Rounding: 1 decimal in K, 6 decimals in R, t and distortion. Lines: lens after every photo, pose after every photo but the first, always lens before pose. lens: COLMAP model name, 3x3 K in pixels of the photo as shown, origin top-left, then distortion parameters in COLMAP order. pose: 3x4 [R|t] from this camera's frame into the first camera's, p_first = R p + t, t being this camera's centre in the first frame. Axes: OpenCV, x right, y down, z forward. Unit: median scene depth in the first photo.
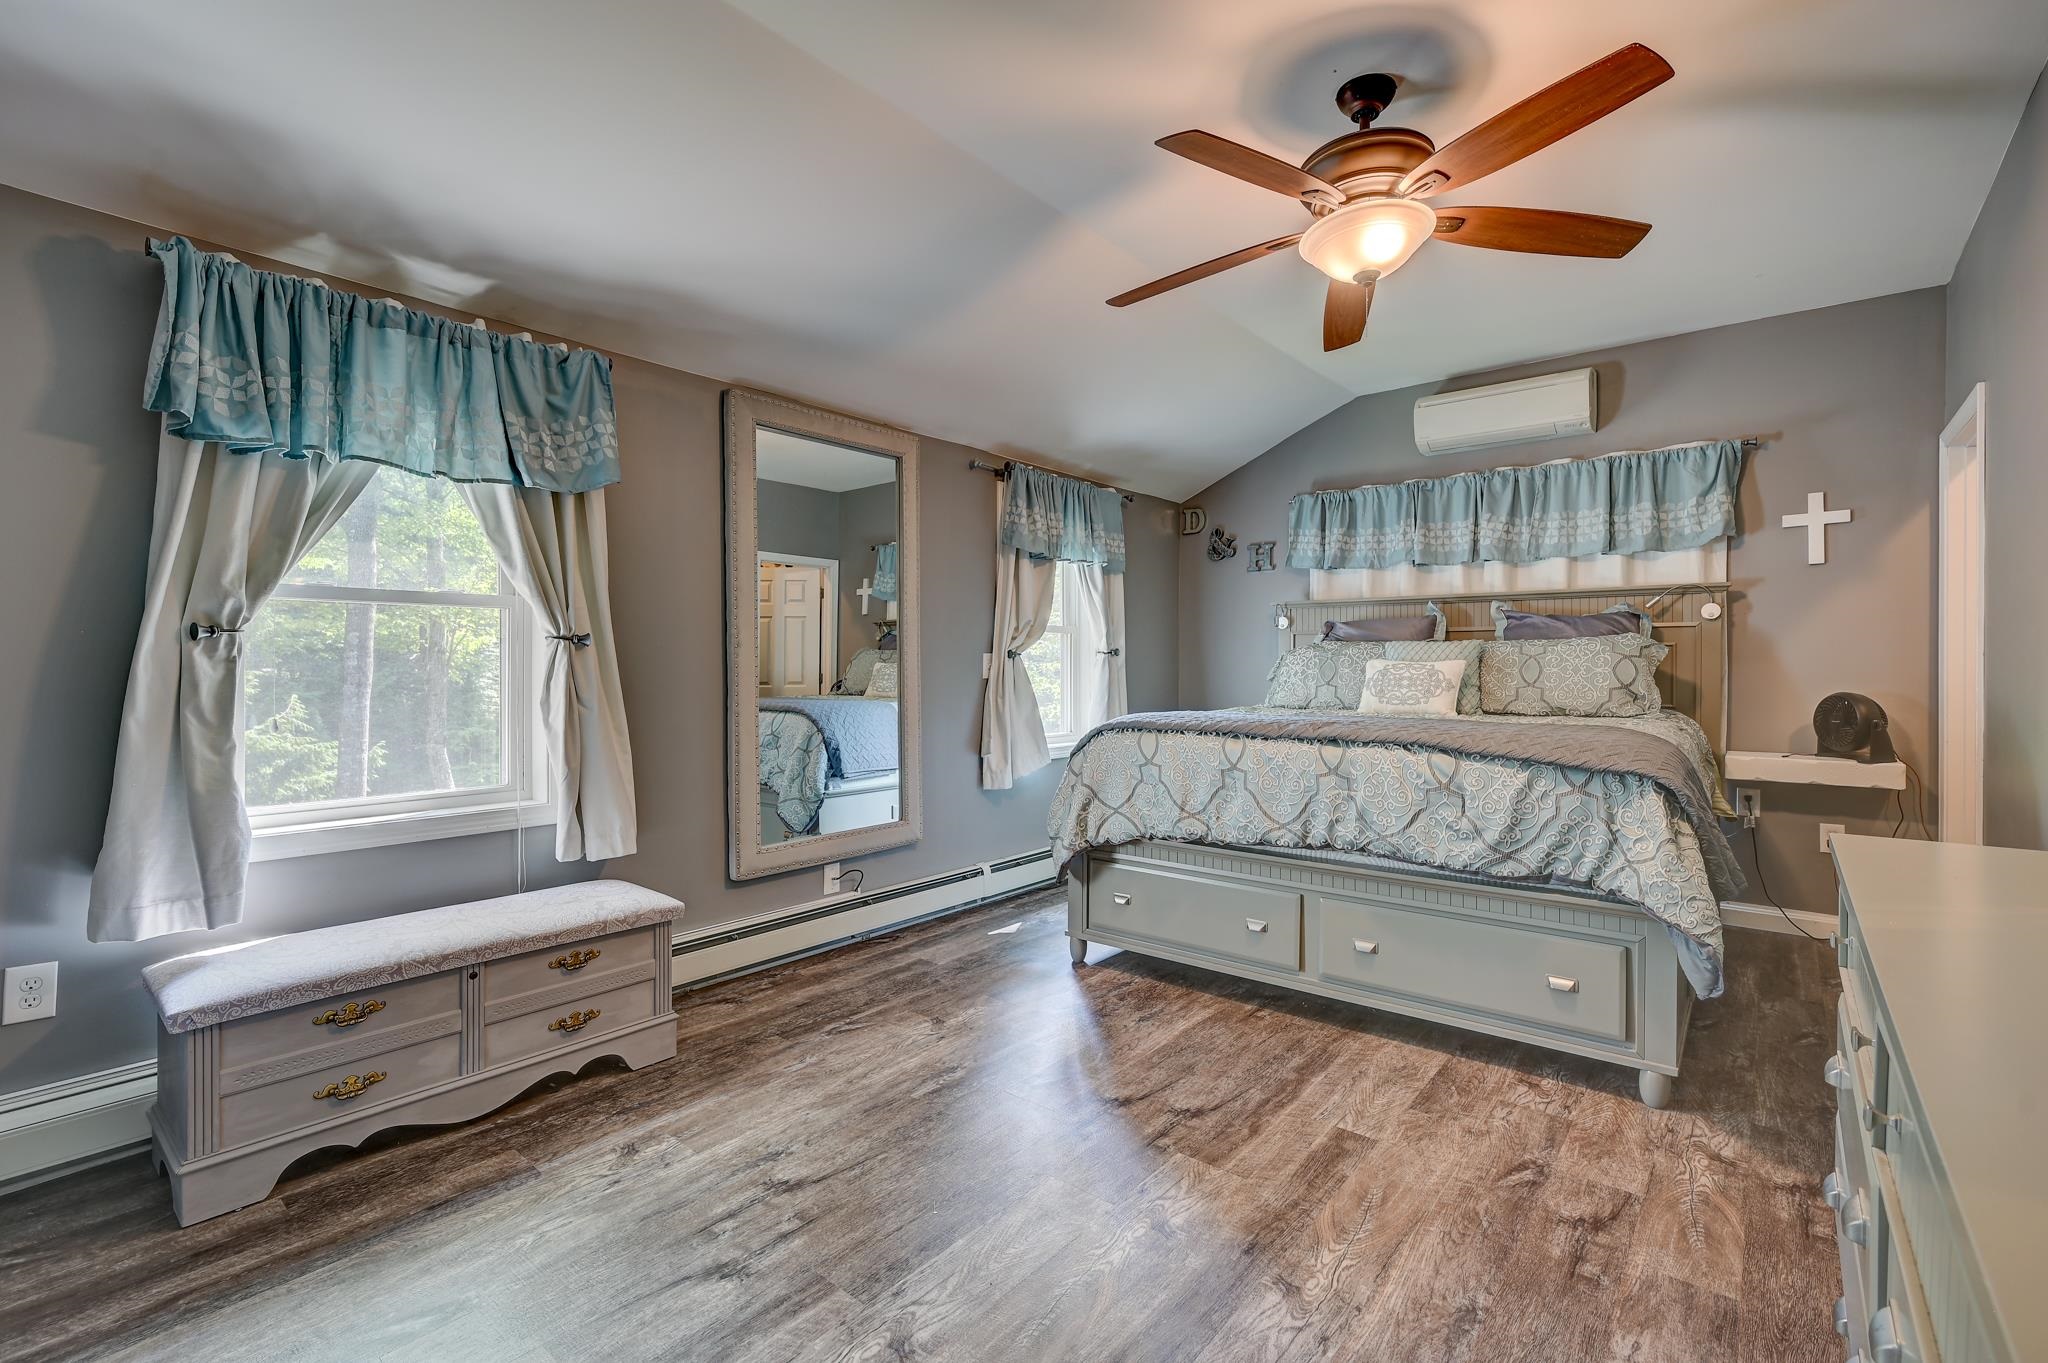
lens RADIAL K [[899.1, 0, 1034.4], [0, 899.1, 679.0], [0, 0, 1]] dist [-0.001781, 0.000005]
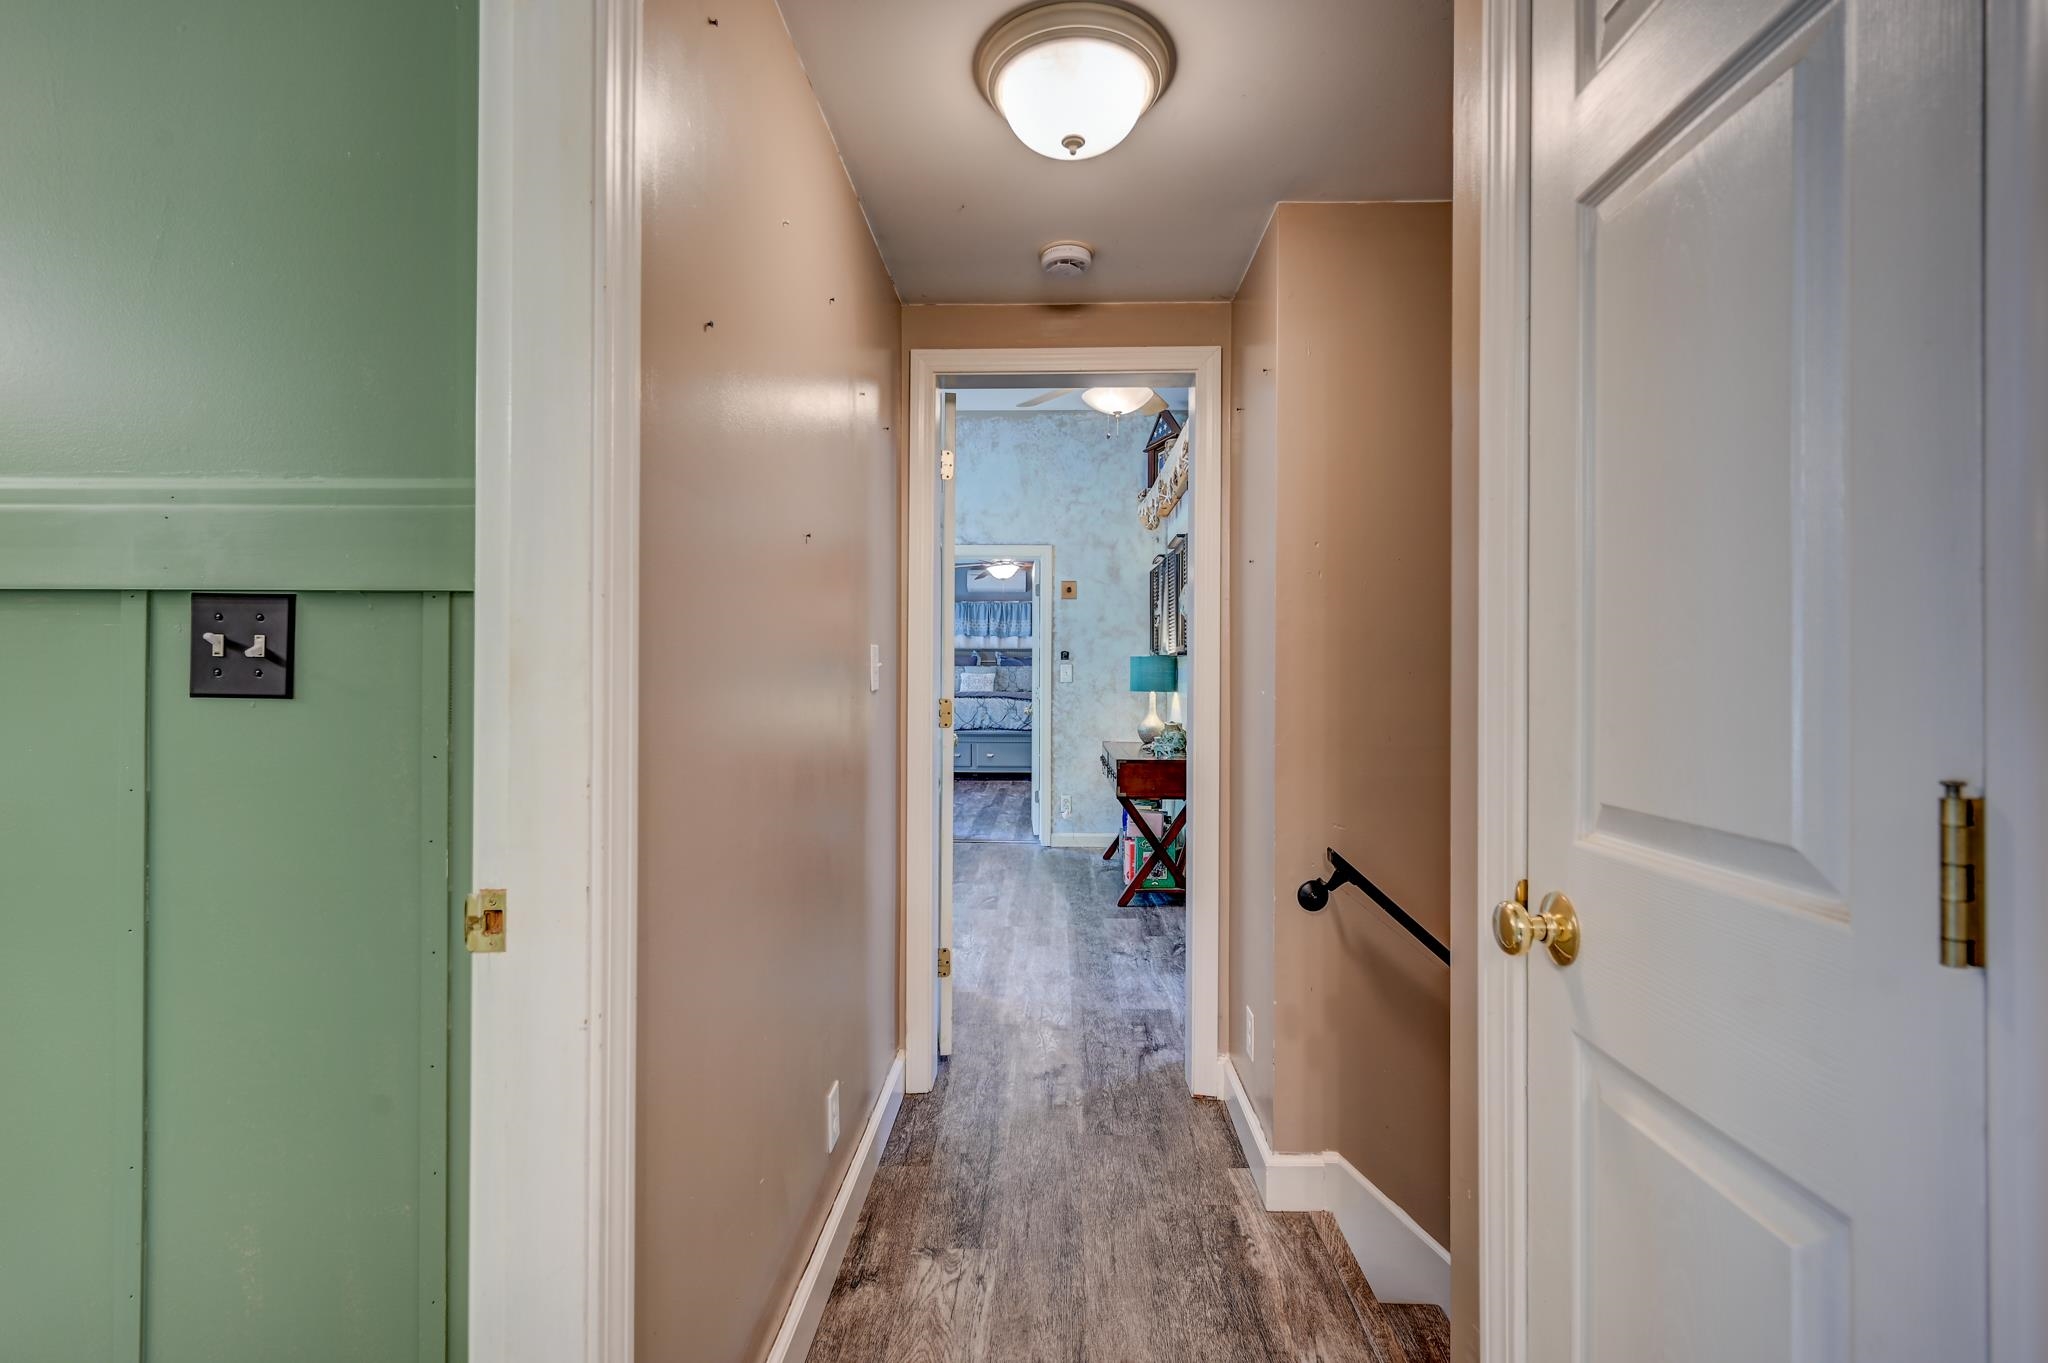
lens RADIAL K [[899.1, 0, 1024.3], [0, 899.1, 677.0], [0, 0, 1]] dist [-0.001781, 0.000005]
pose [[0.793614, 0.002366, 0.608417, -1.422484], [0.004048, 0.999950, -0.009169, 0.020979], [-0.608408, 0.009739, 0.793564, -1.598926]]
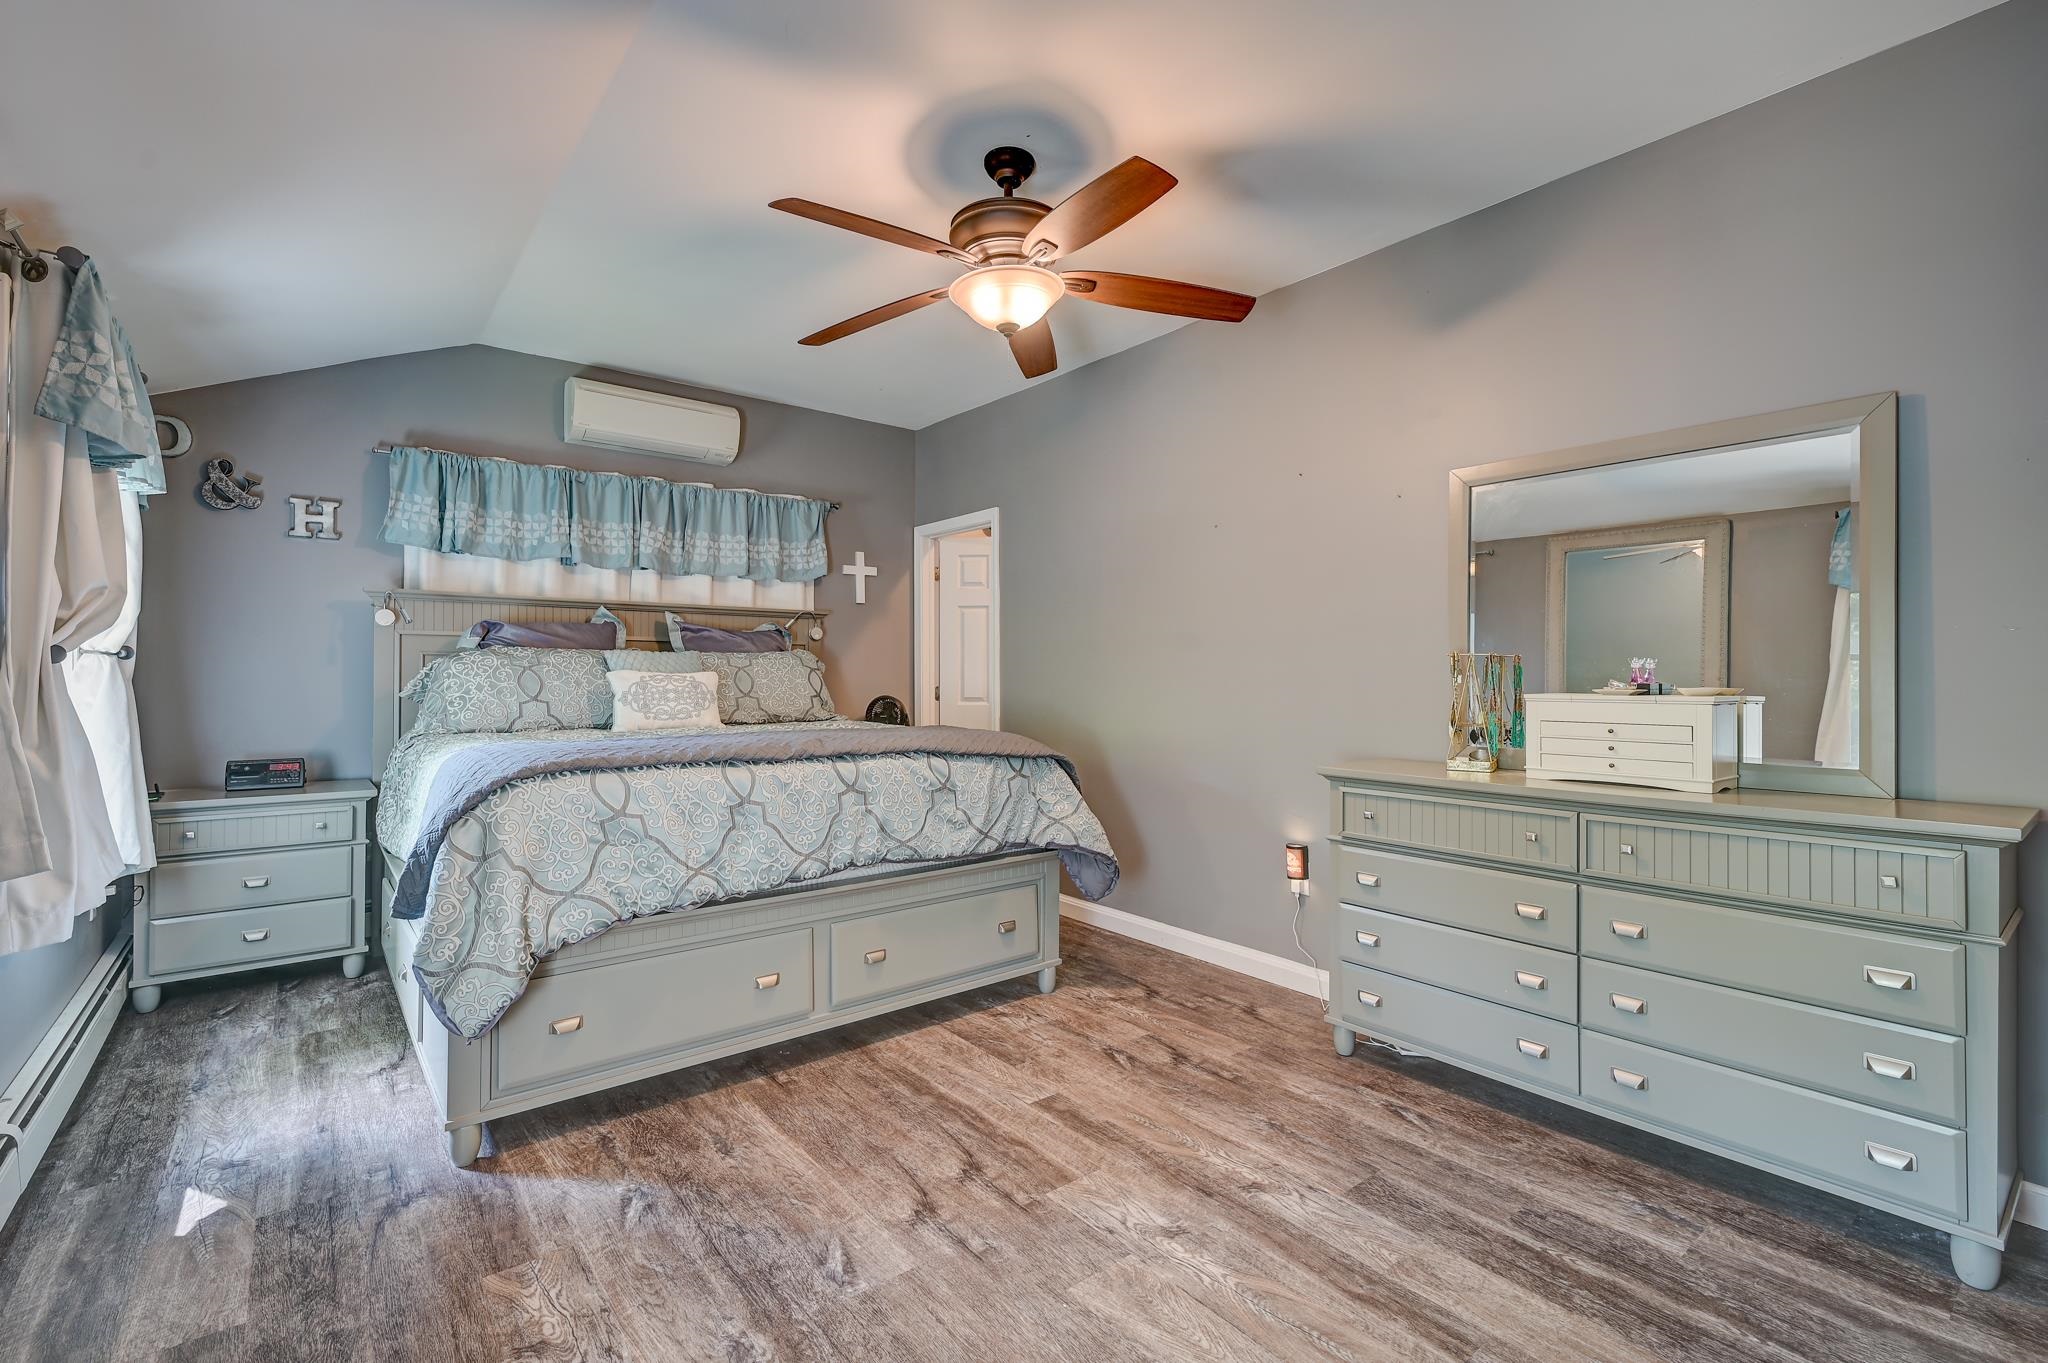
lens RADIAL K [[899.1, 0, 1037.1], [0, 899.1, 677.0], [0, 0, 1]] dist [-0.001781, 0.000005]
pose [[0.204882, -0.001198, 0.978786, -0.497704], [0.012024, 0.999927, -0.001293, -0.010883], [-0.978713, 0.012034, 0.204881, 0.523654]]
